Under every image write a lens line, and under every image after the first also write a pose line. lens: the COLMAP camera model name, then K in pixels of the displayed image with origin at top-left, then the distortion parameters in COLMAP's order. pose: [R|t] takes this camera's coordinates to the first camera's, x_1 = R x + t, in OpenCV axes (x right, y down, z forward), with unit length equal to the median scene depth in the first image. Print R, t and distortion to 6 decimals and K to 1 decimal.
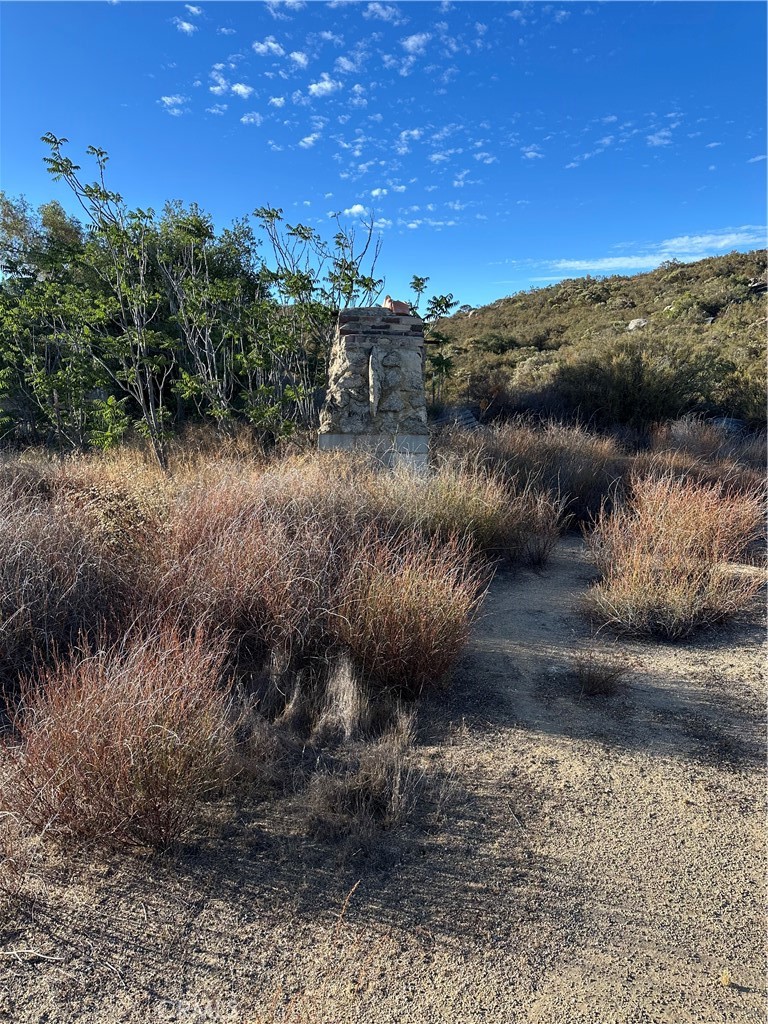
lens RADIAL K [[731.5, 0, 371.2], [0, 731.5, 525.9], [0, 0, 1]] dist [0.090025, -0.067508]
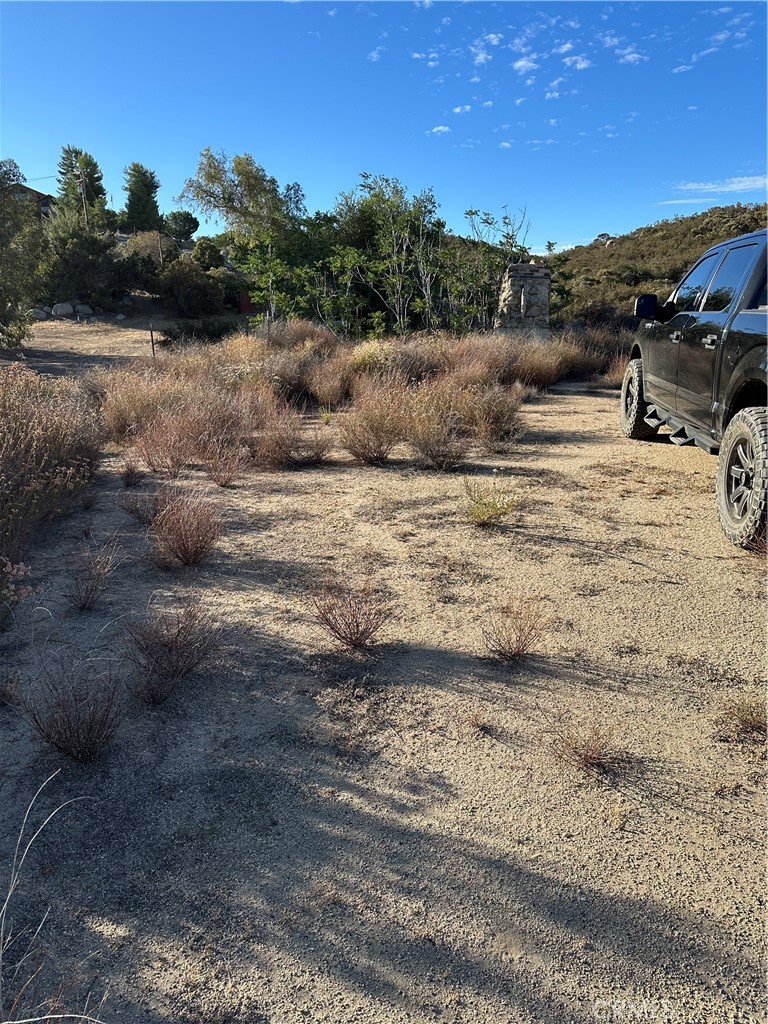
lens RADIAL K [[731.5, 0, 374.1], [0, 731.5, 527.8], [0, 0, 1]] dist [0.090025, -0.067508]
pose [[0.987096, 0.056323, -0.149897, -0.054580], [-0.042938, 0.994917, 0.091086, 0.223627], [0.154265, -0.083474, 0.984497, -0.984047]]
